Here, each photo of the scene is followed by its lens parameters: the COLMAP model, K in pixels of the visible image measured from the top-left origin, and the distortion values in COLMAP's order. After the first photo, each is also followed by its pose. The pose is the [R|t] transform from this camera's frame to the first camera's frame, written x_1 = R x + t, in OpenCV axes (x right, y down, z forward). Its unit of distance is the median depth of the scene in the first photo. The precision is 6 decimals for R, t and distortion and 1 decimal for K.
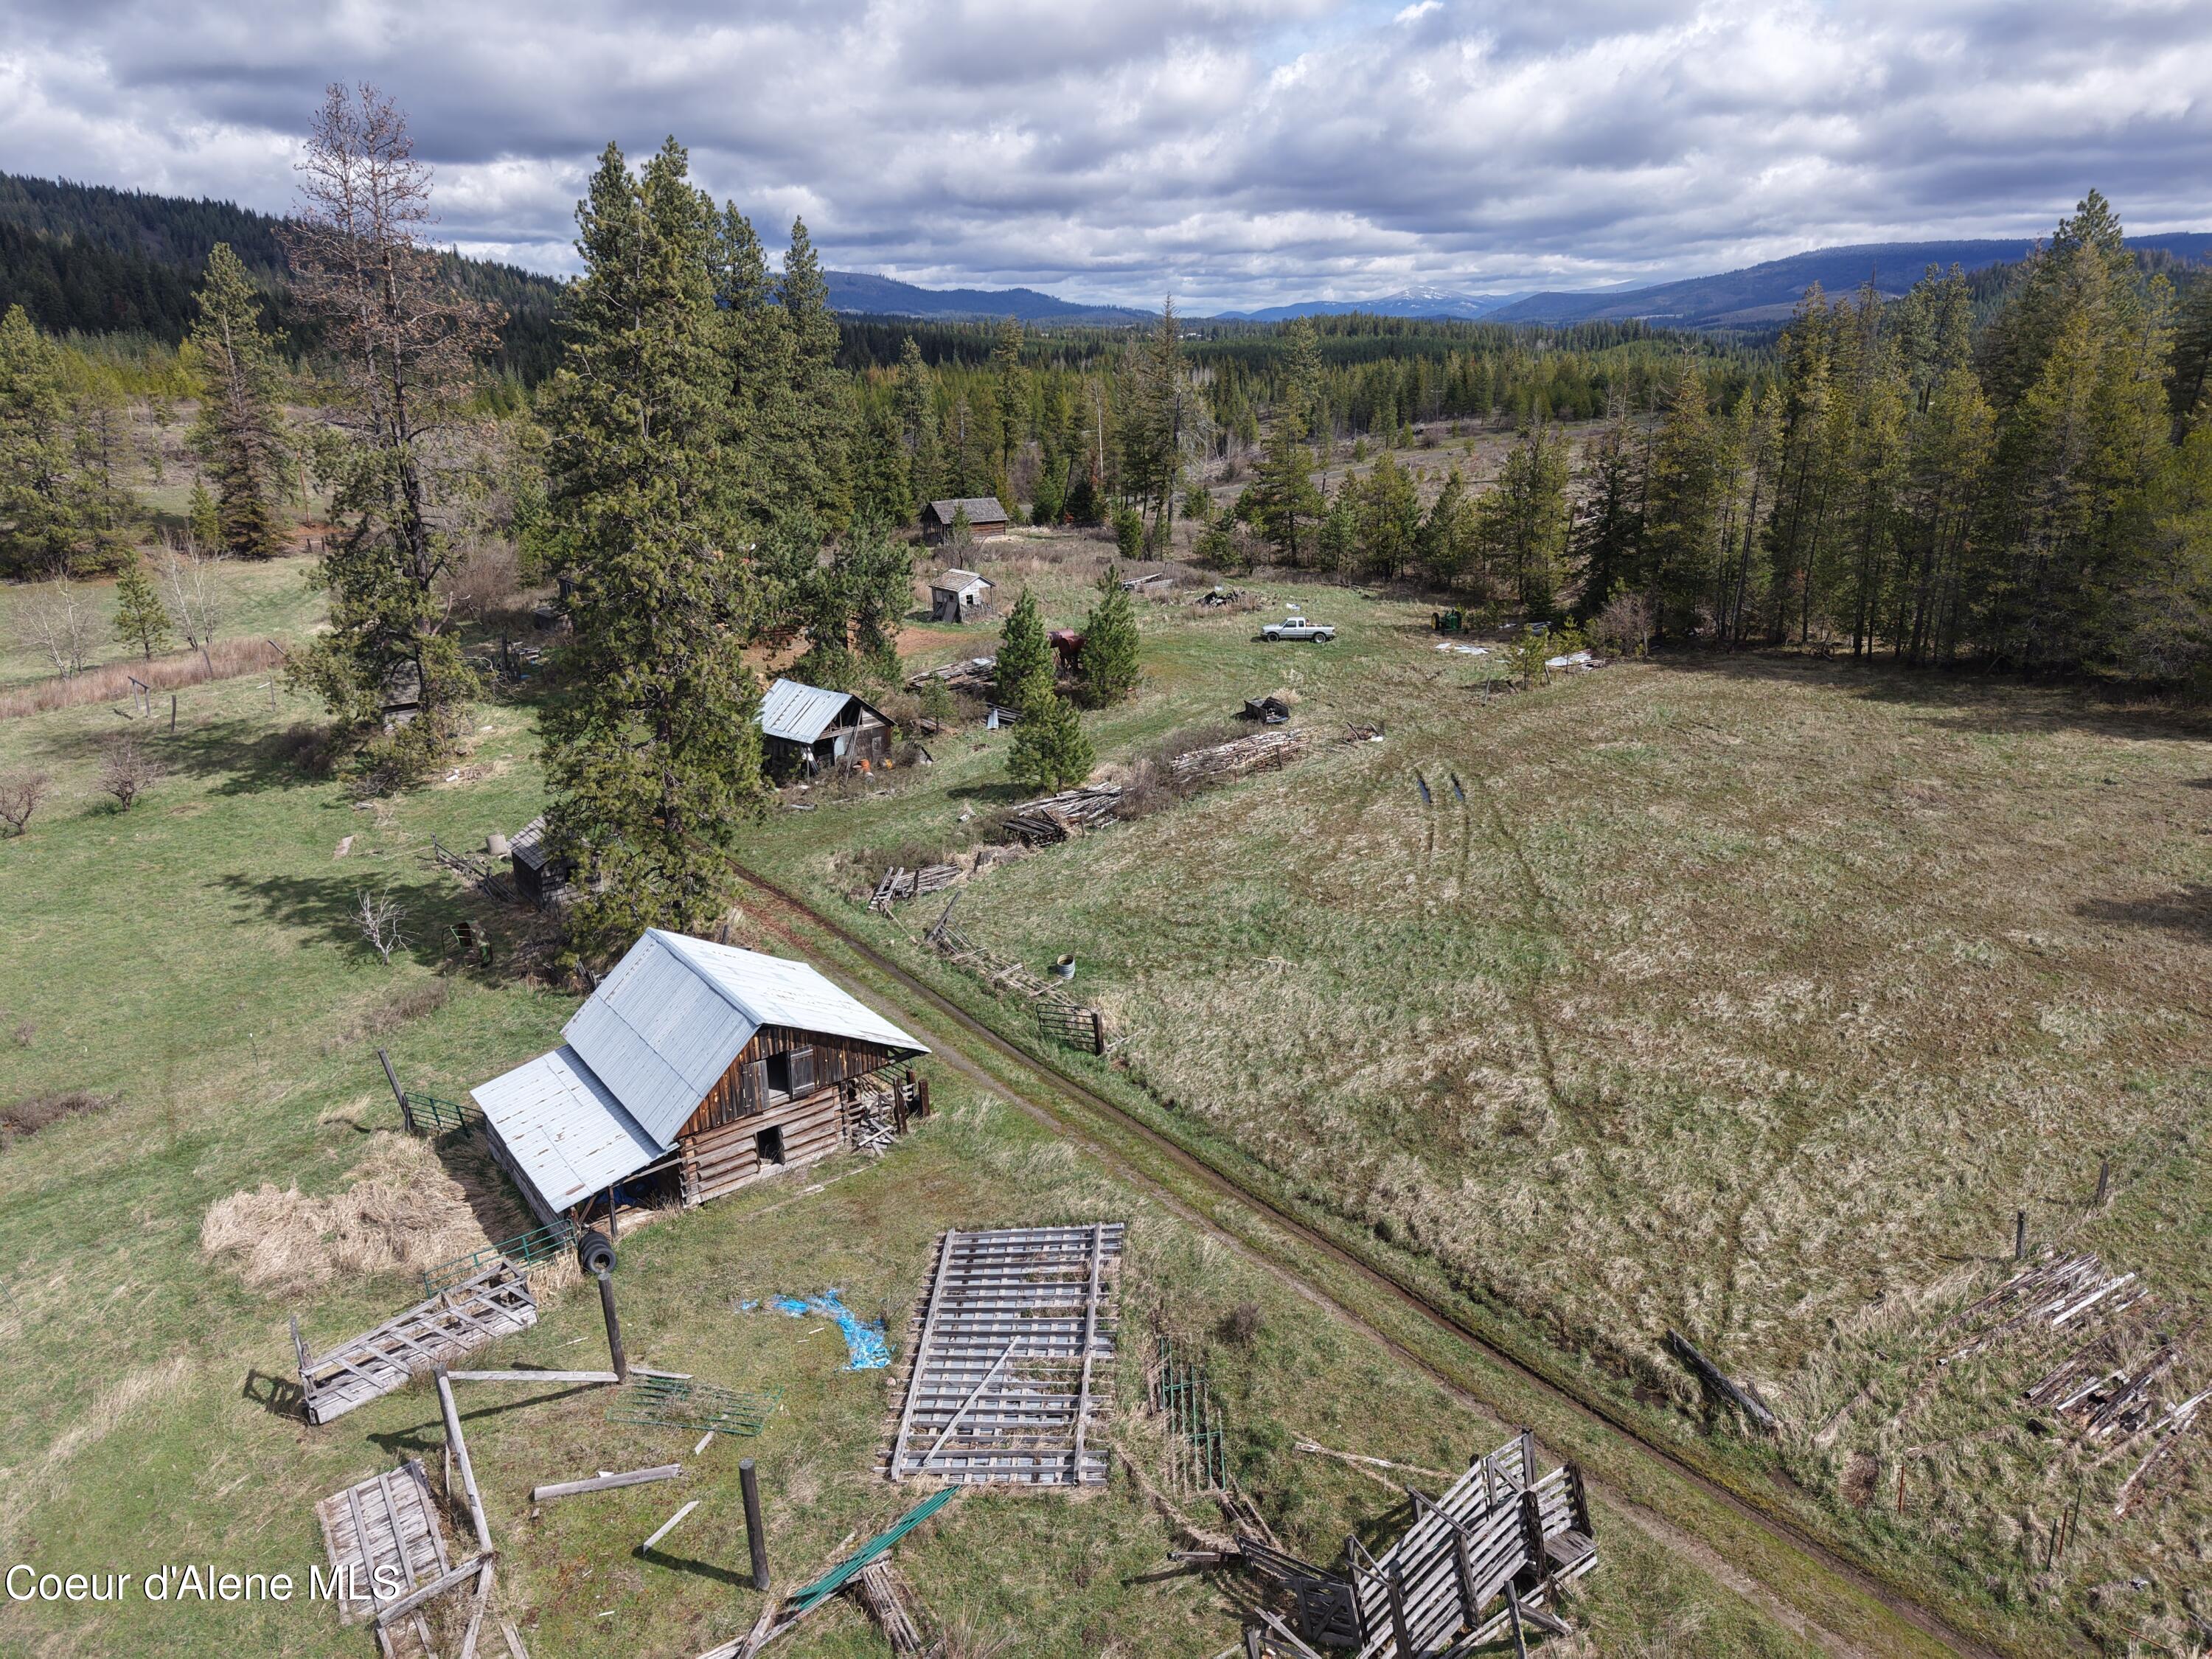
lens RADIAL K [[1476.4, 0, 1100.1], [0, 1476.4, 832.4], [0, 0, 1]] dist [0.008418, -0.011385]
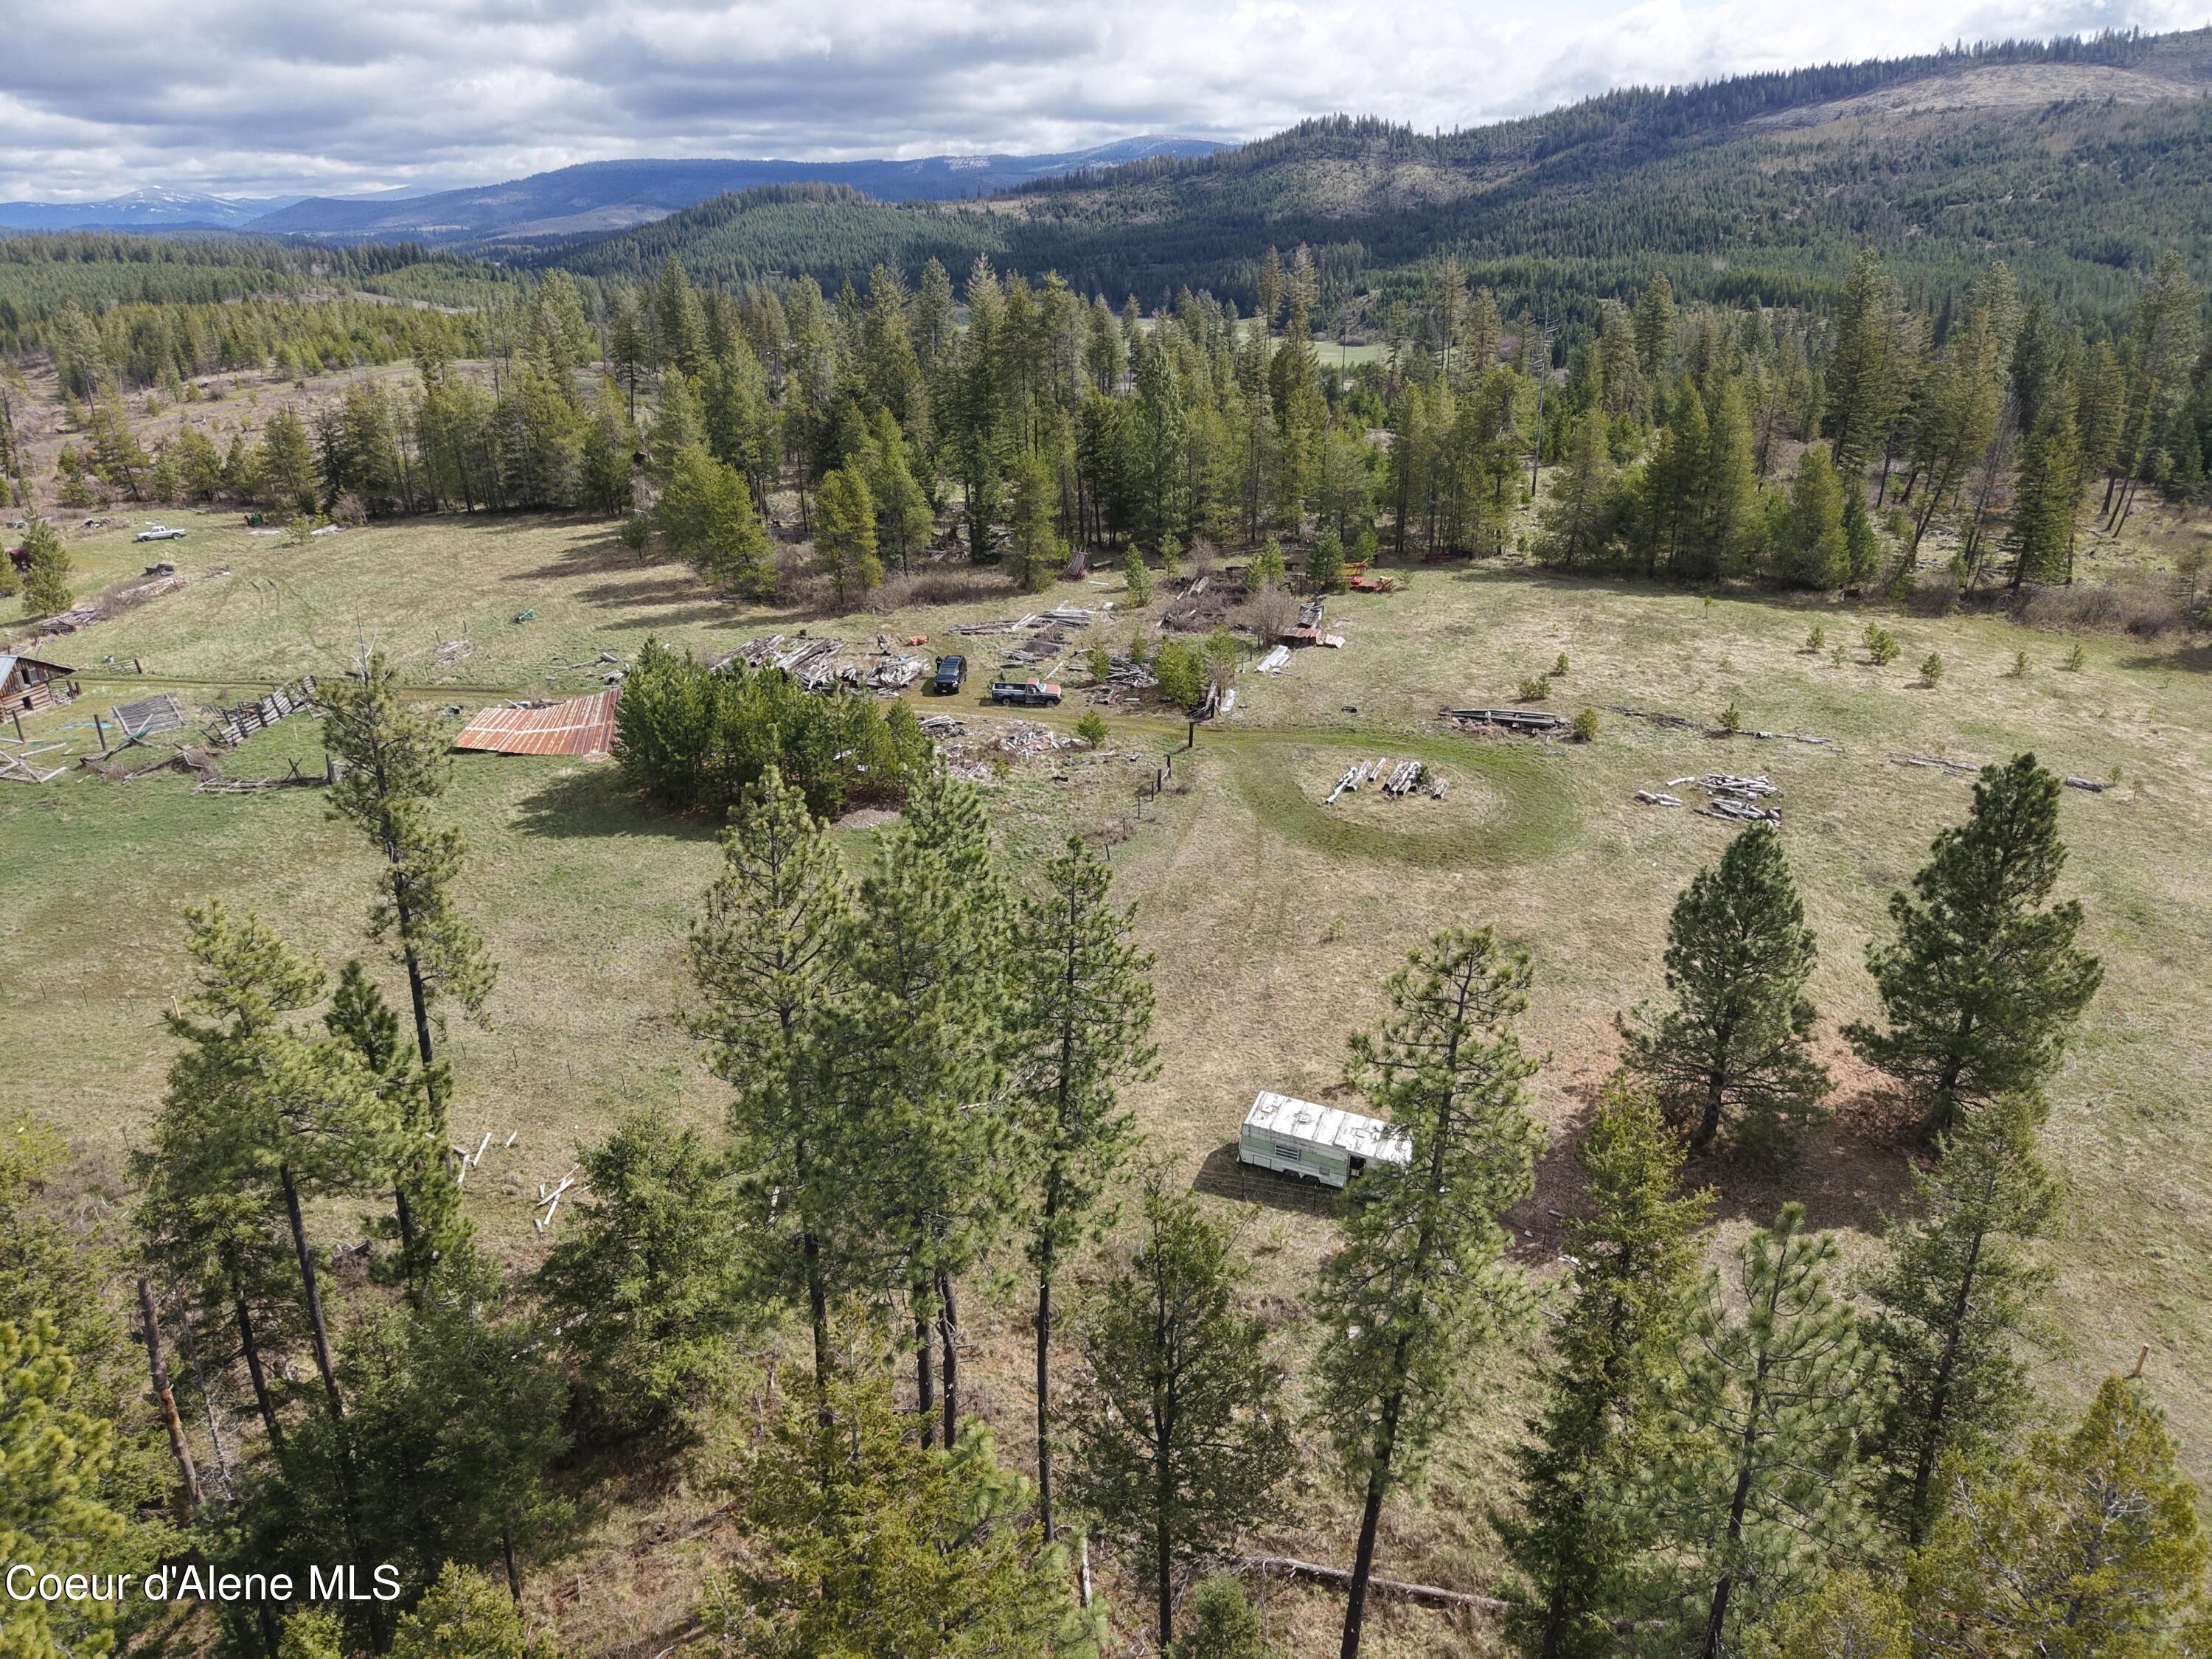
lens RADIAL K [[1476.4, 0, 1104.2], [0, 1476.4, 842.8], [0, 0, 1]] dist [0.008418, -0.011385]
pose [[0.743942, -0.245370, 0.621565, -0.210248], [0.207398, 0.968996, 0.134290, 0.211473], [-0.635245, 0.029007, 0.771766, -1.035478]]
